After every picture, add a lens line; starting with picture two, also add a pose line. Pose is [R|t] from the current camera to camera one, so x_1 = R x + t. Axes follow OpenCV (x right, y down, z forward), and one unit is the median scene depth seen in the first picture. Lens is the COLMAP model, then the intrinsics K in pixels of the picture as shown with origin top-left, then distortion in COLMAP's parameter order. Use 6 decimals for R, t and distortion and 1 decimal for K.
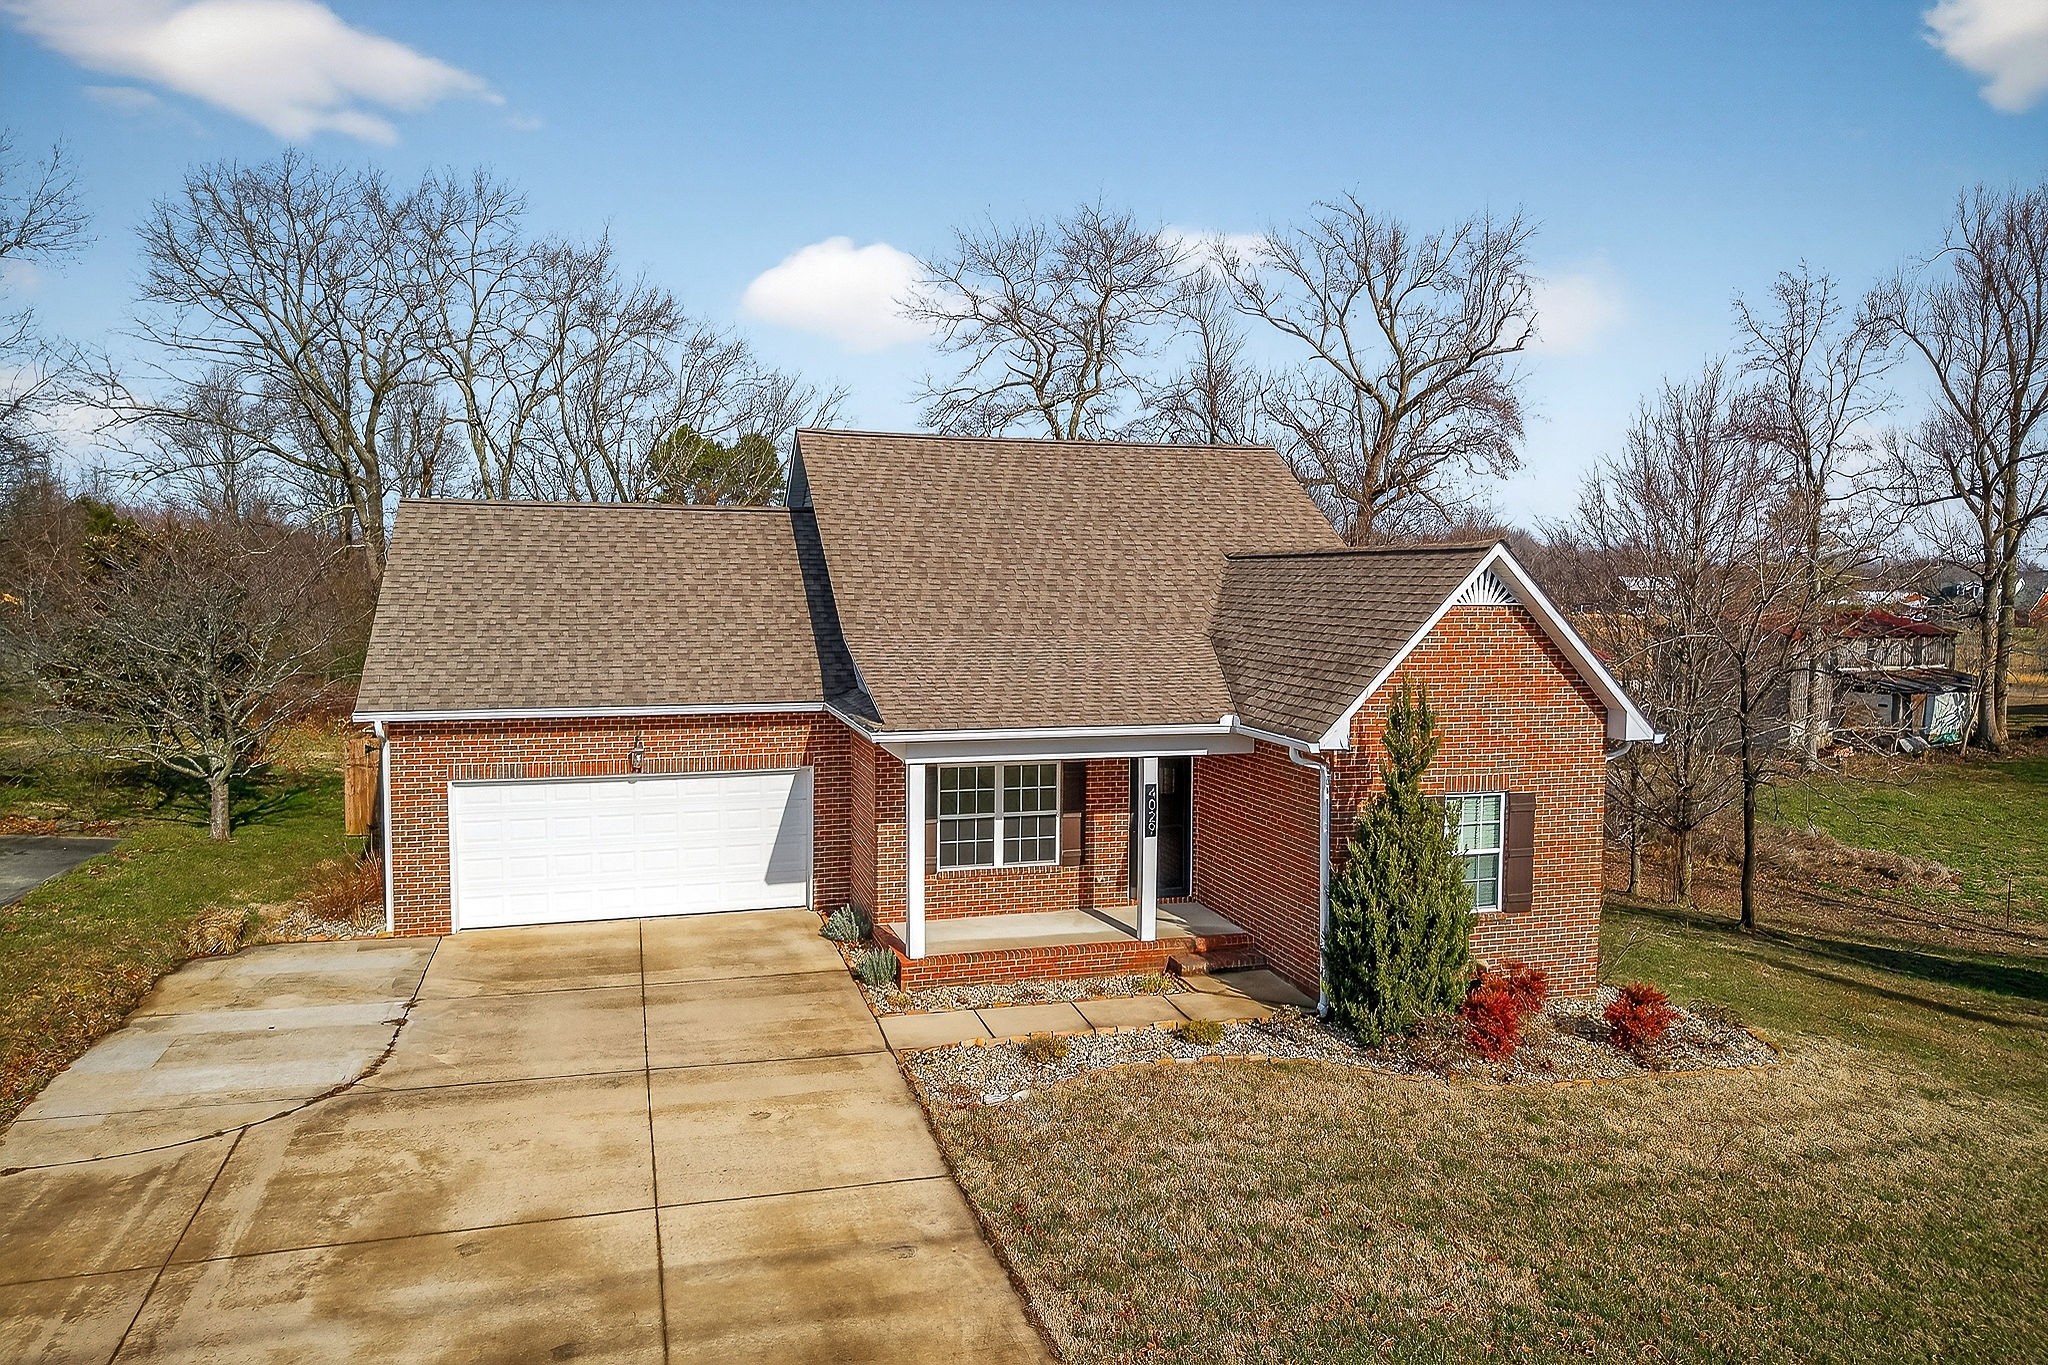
lens RADIAL K [[1362.6, 0, 1030.1], [0, 1362.6, 663.8], [0, 0, 1]] dist [0.090545, -0.126226]
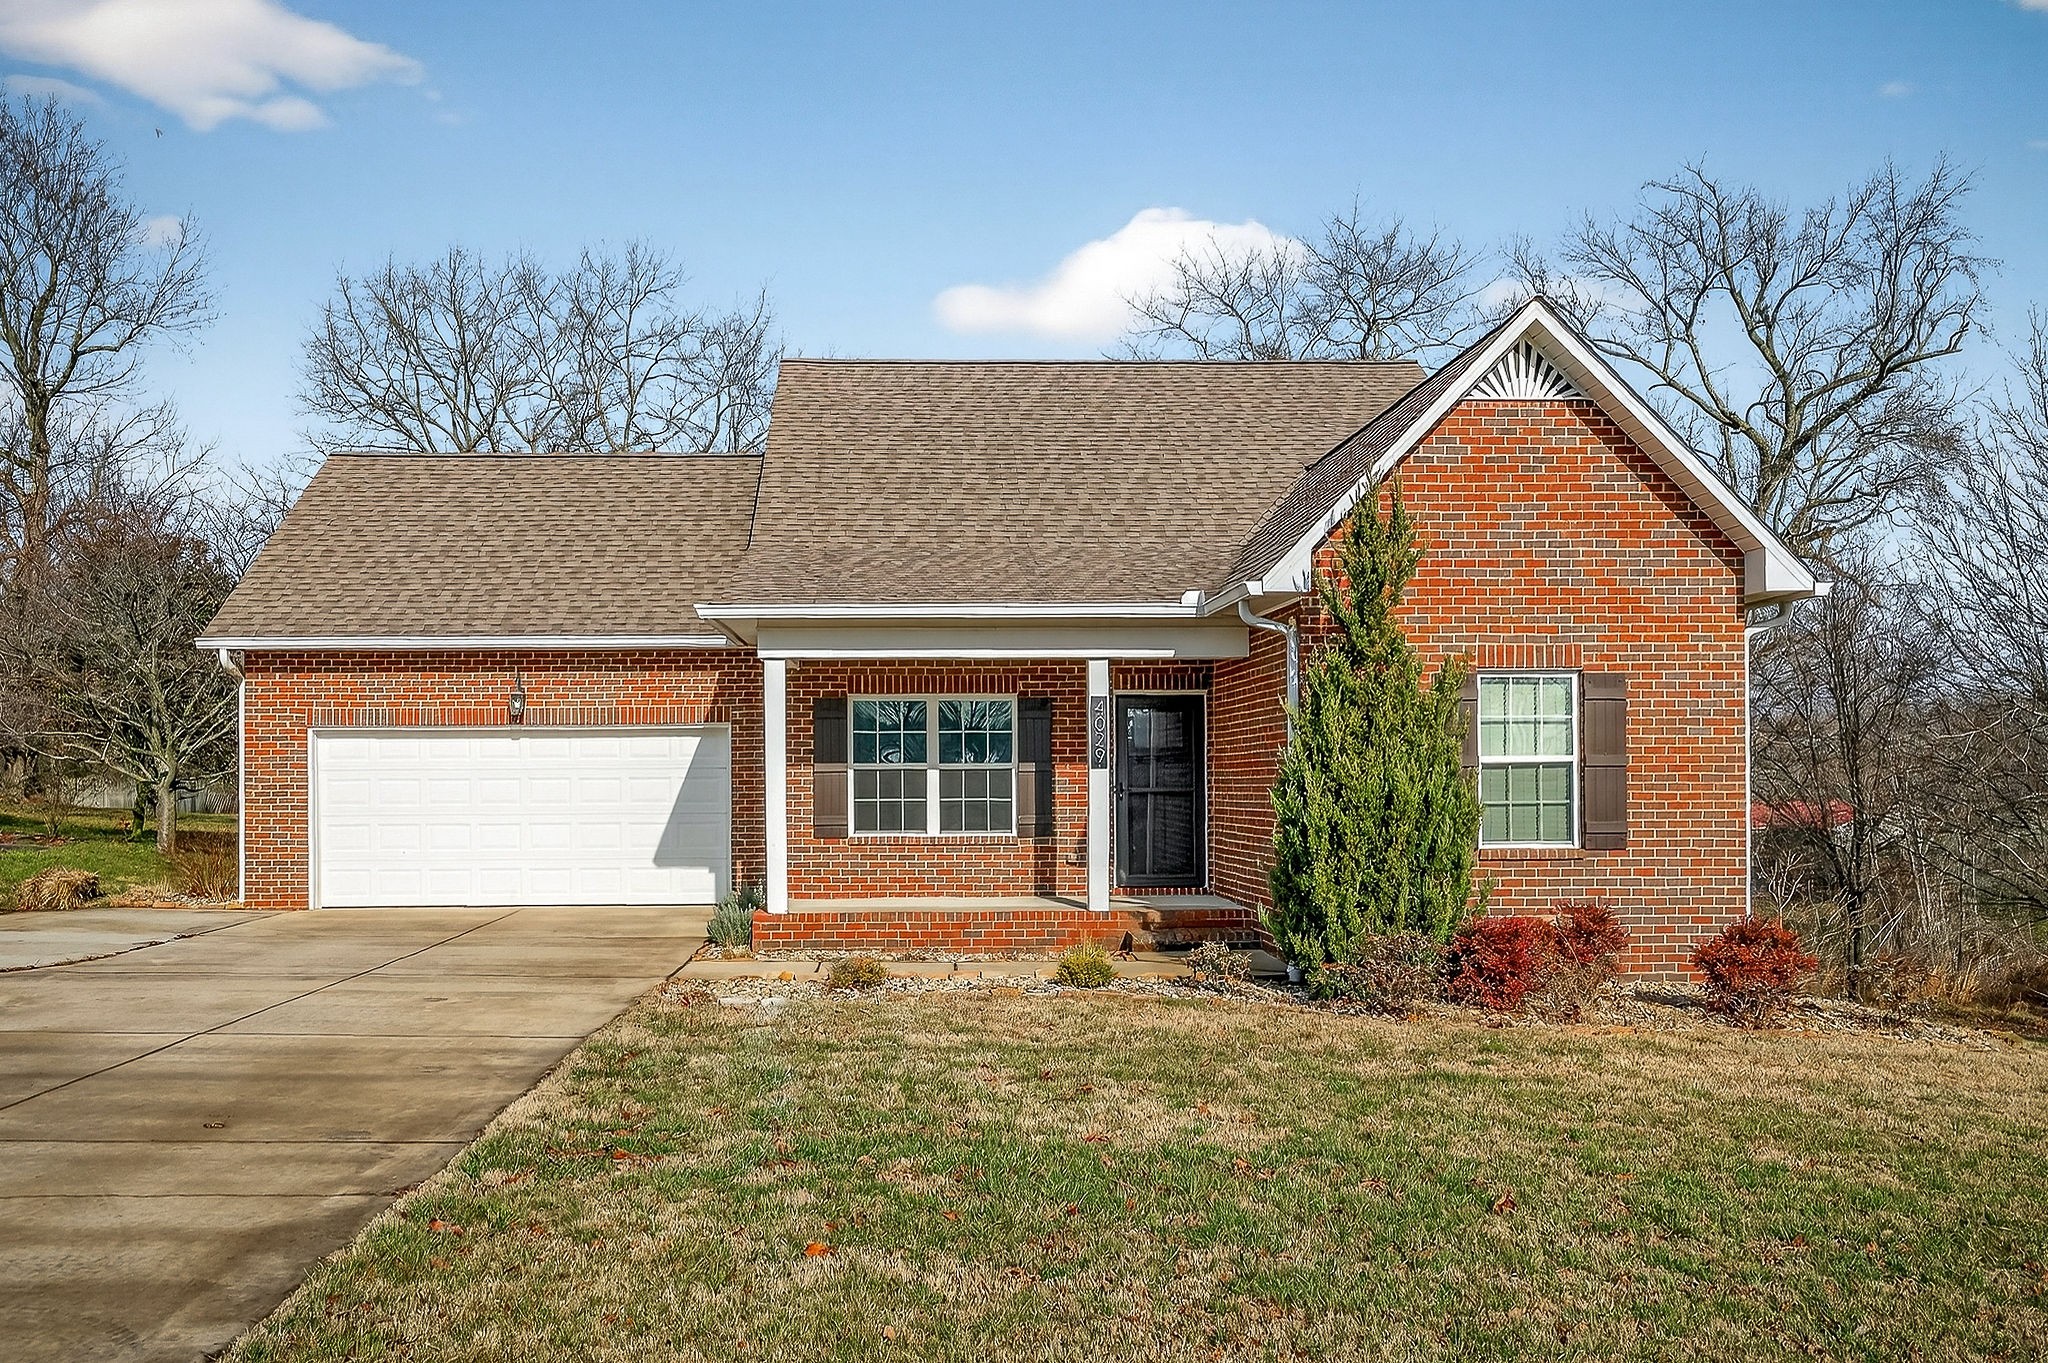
lens RADIAL K [[1681.9, 0, 963.0], [0, 1681.9, 756.4], [0, 0, 1]] dist [0.000804, 0.018190]
pose [[0.965437, -0.016258, -0.260128, 0.210148], [-0.006574, 0.996216, -0.086659, 0.165388], [0.260553, 0.085373, 0.961677, 0.090005]]
